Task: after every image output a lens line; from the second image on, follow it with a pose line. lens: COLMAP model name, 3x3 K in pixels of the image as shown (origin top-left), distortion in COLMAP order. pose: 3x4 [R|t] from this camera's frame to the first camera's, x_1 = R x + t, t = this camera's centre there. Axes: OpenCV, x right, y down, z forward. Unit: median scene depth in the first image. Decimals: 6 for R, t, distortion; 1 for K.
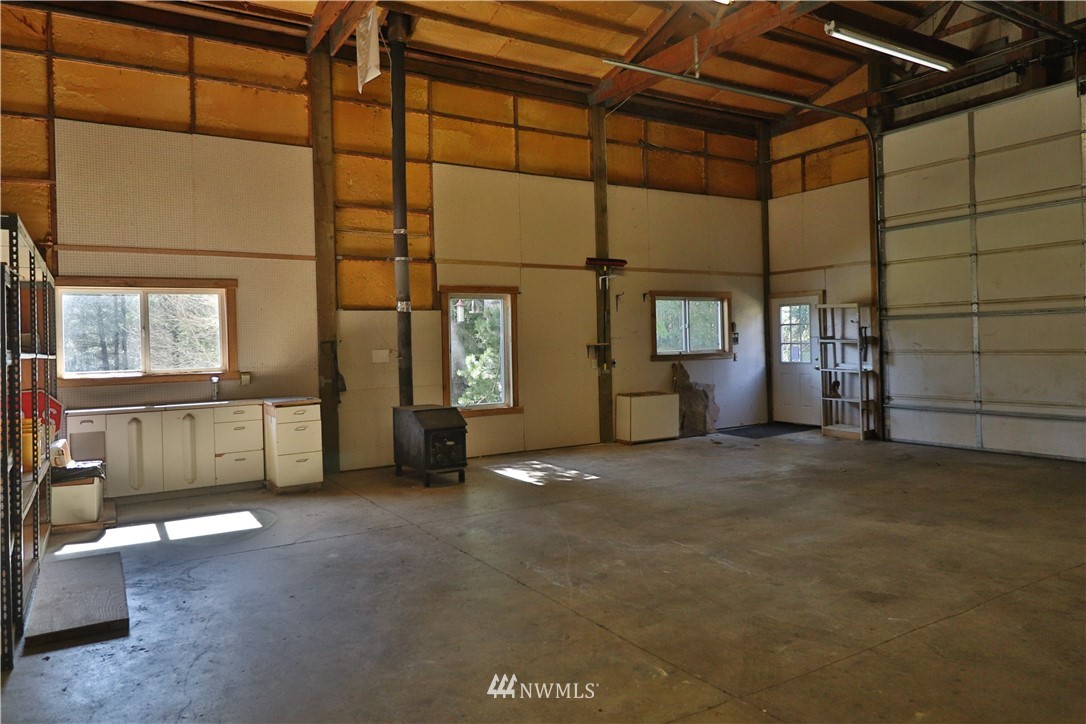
lens RADIAL K [[719.2, 0, 546.8], [0, 719.2, 345.2], [0, 0, 1]] dist [0.003969, -0.007669]
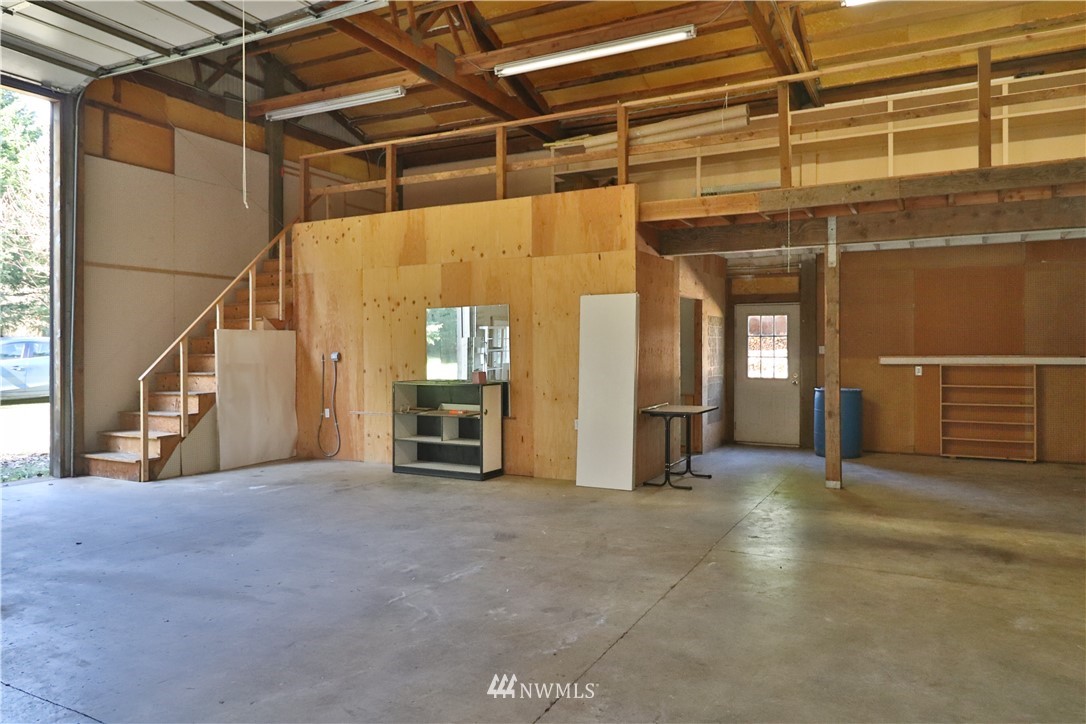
lens RADIAL K [[719.2, 0, 546.8], [0, 719.2, 345.2], [0, 0, 1]] dist [0.003969, -0.007669]
pose [[-0.507881, 0.027965, 0.860973, -0.591461], [0.015529, 0.999608, -0.023307, 0.015238], [-0.861287, 0.001533, -0.508116, 1.249415]]
